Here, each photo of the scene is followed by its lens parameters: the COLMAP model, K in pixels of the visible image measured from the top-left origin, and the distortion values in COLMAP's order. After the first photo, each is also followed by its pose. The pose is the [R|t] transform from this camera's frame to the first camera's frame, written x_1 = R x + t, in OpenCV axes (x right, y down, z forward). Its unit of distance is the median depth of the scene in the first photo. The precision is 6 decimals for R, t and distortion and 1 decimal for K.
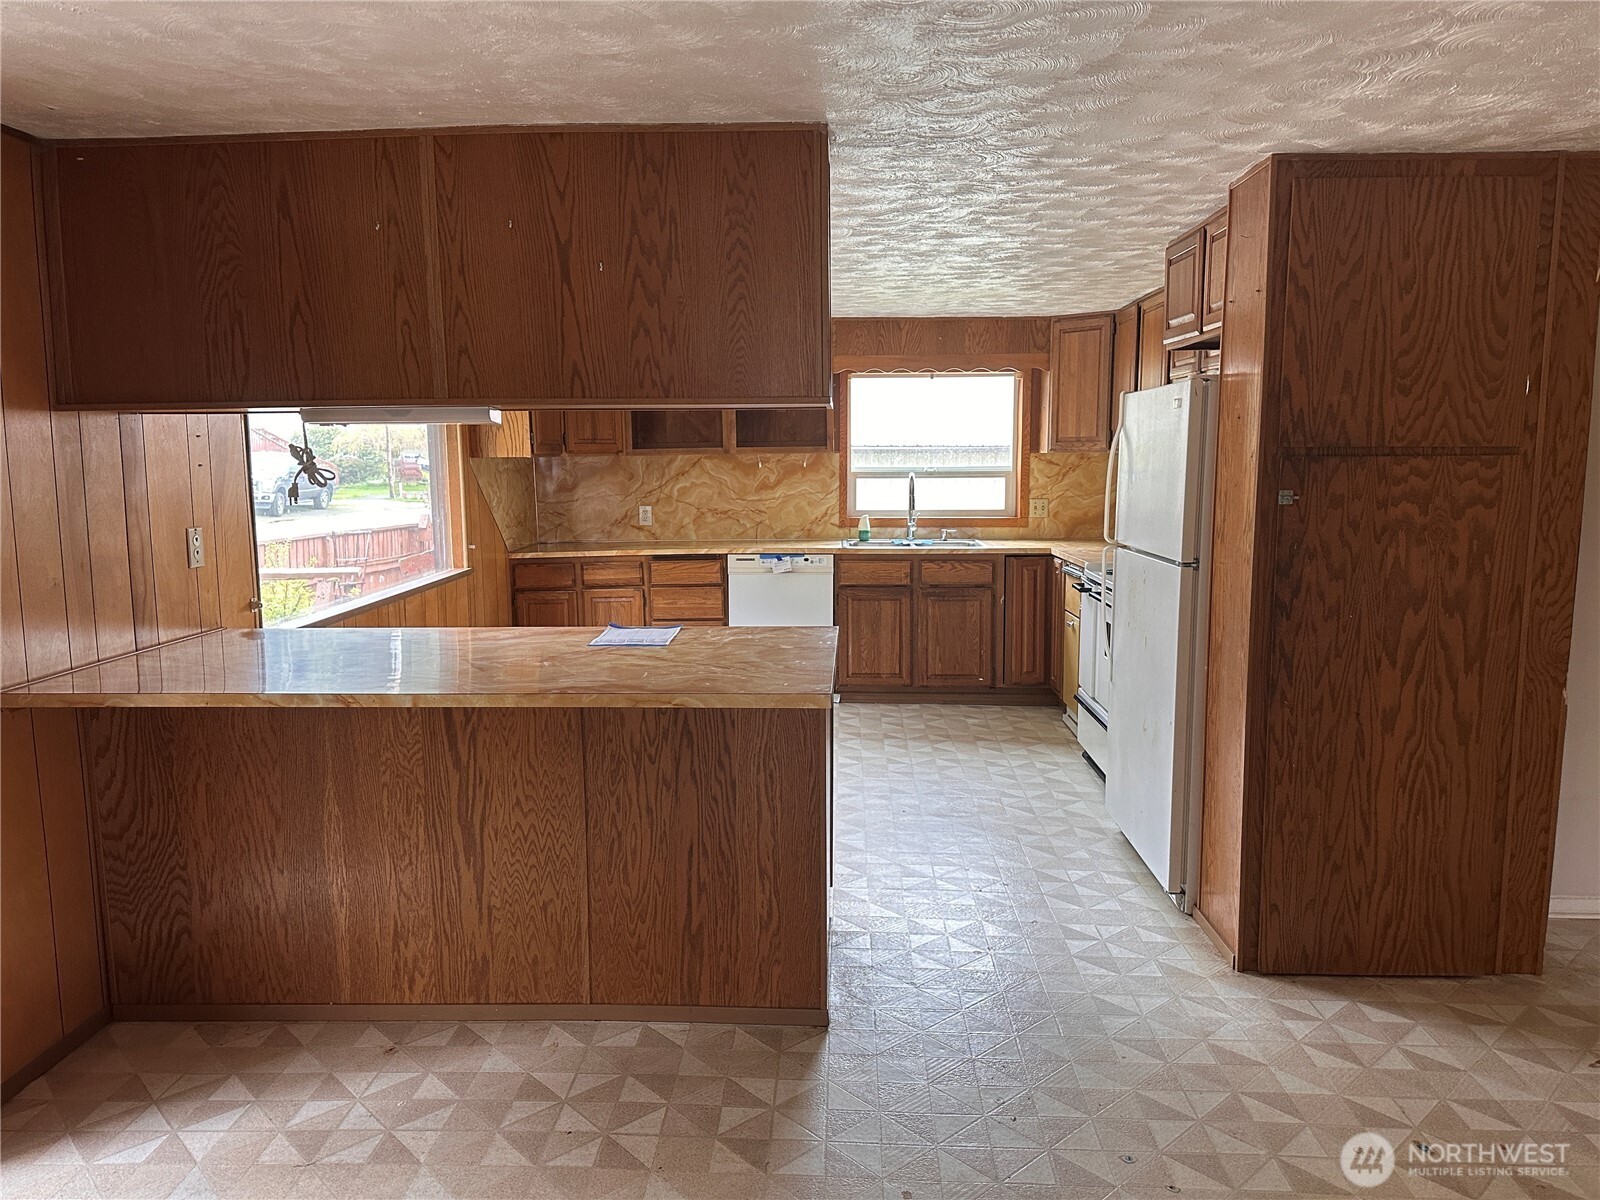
lens RADIAL K [[1130.4, 0, 794.5], [0, 1130.4, 602.4], [0, 0, 1]] dist [0.033628, -0.011272]
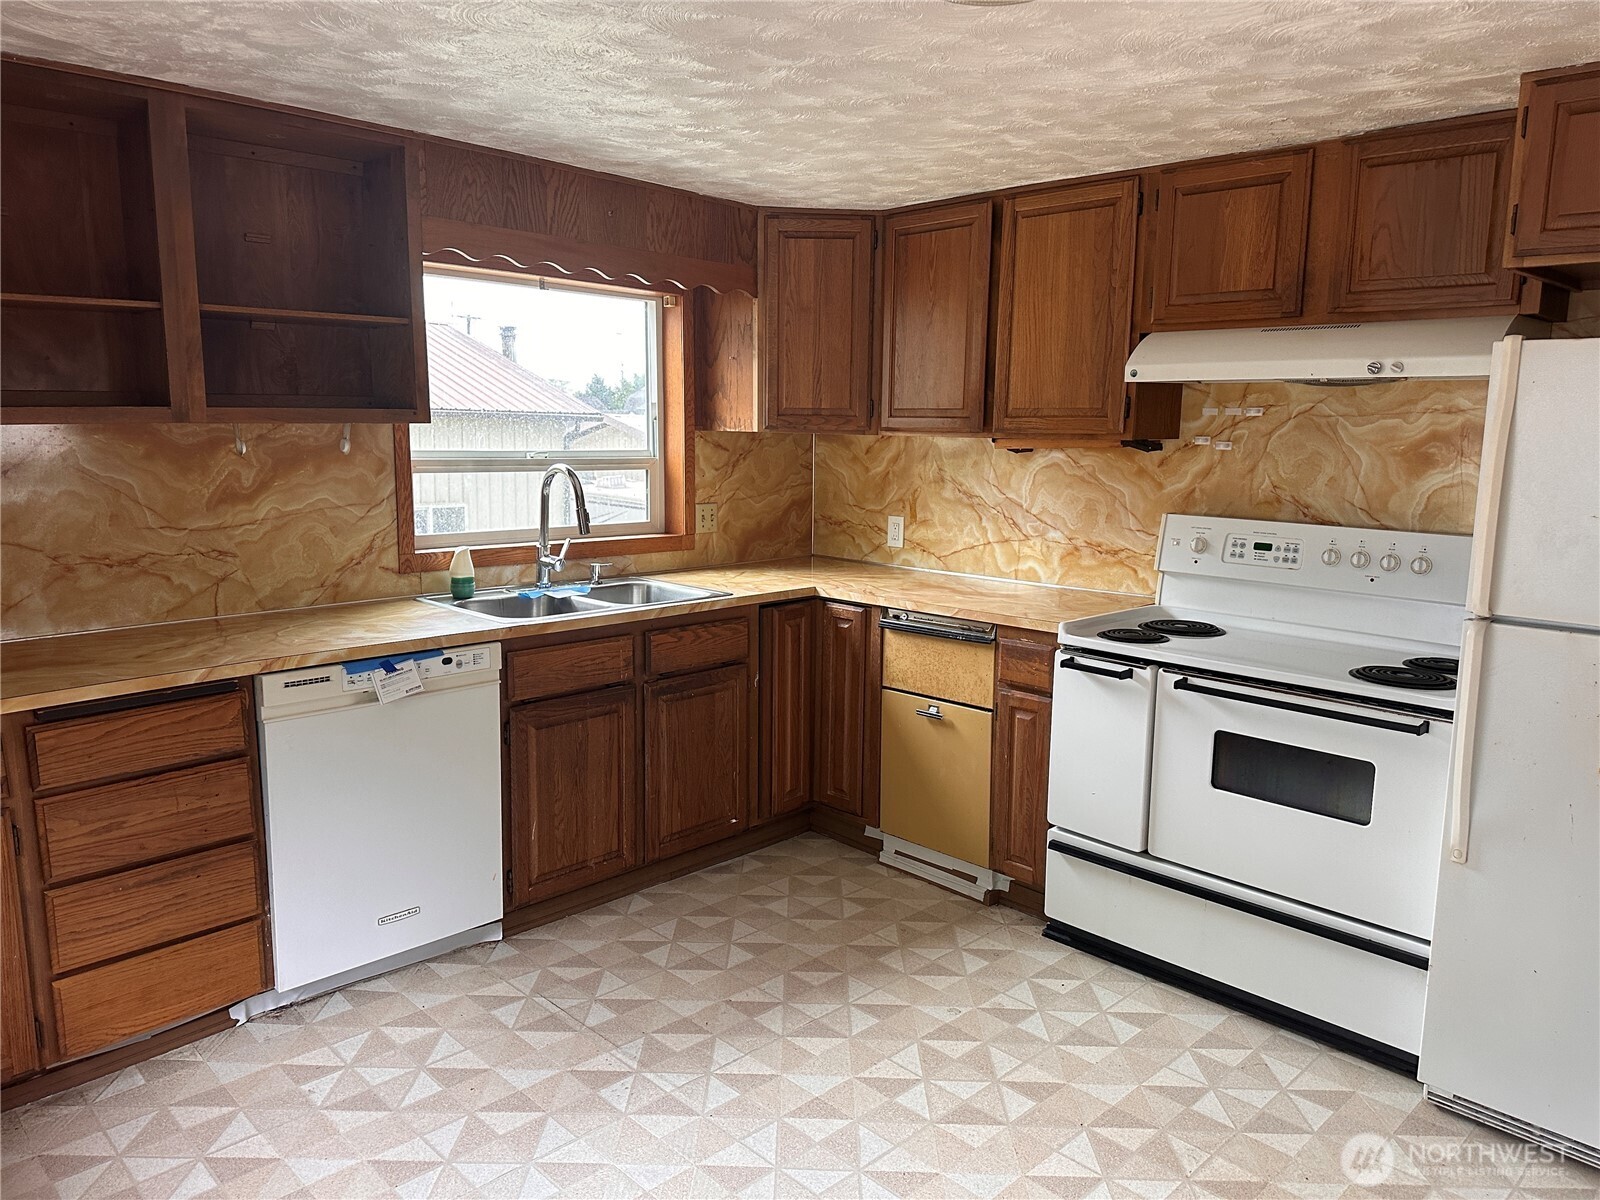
lens RADIAL K [[1130.4, 0, 870.8], [0, 1130.4, 572.6], [0, 0, 1]] dist [0.033628, -0.011272]
pose [[0.666203, -0.079496, 0.741522, -0.194038], [0.078729, 0.996243, 0.036071, -0.069752], [-0.741603, 0.034349, 0.669959, 0.522383]]
